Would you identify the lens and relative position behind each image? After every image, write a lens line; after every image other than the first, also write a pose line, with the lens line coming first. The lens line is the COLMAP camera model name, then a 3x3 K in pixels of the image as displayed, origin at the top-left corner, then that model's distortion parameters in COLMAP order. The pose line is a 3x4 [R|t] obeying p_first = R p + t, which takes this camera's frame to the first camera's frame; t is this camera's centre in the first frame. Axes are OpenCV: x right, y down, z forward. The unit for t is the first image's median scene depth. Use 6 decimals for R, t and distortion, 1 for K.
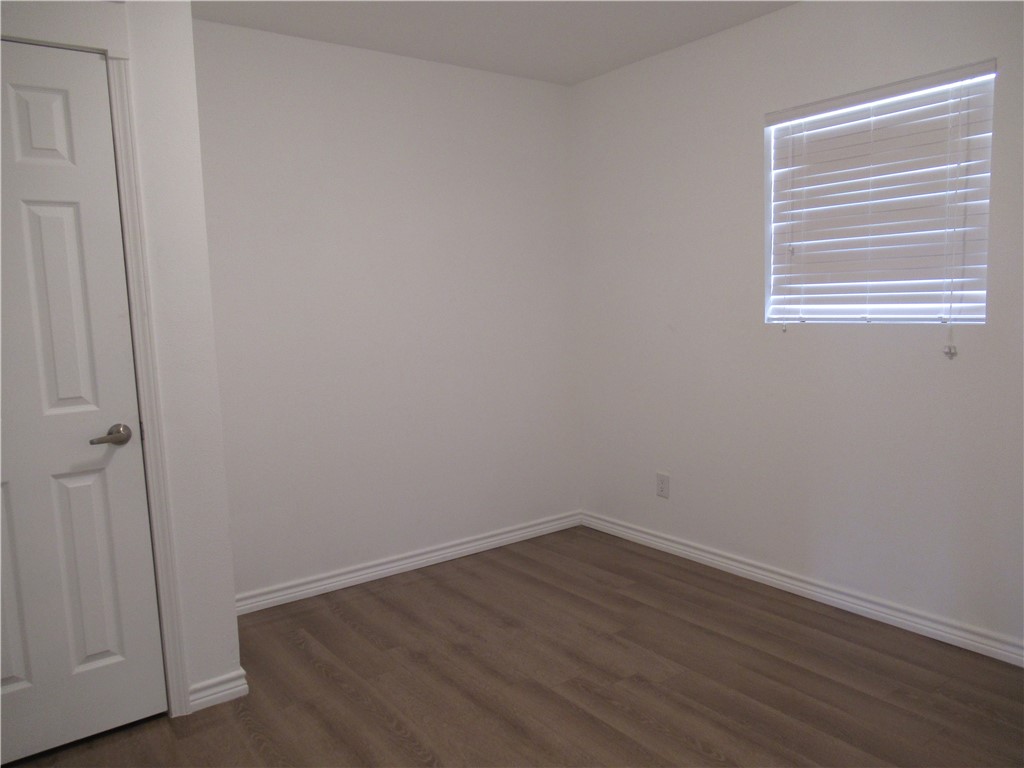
lens RADIAL K [[767.3, 0, 517.2], [0, 767.3, 373.4], [0, 0, 1]] dist [-0.001694, -0.000812]
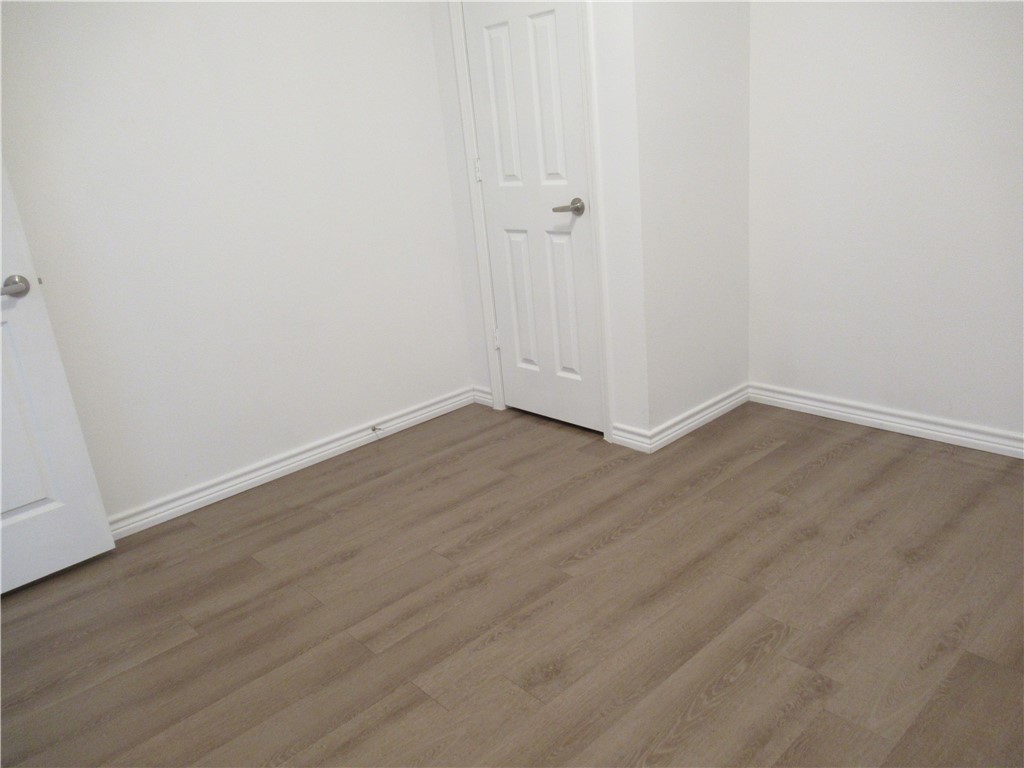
lens RADIAL K [[767.3, 0, 501.5], [0, 767.3, 373.2], [0, 0, 1]] dist [-0.001694, -0.000812]
pose [[0.113280, 0.327455, -0.938052, 0.721382], [-0.008643, 0.944418, 0.328633, -0.073003], [0.993525, -0.029120, 0.109814, 0.731376]]
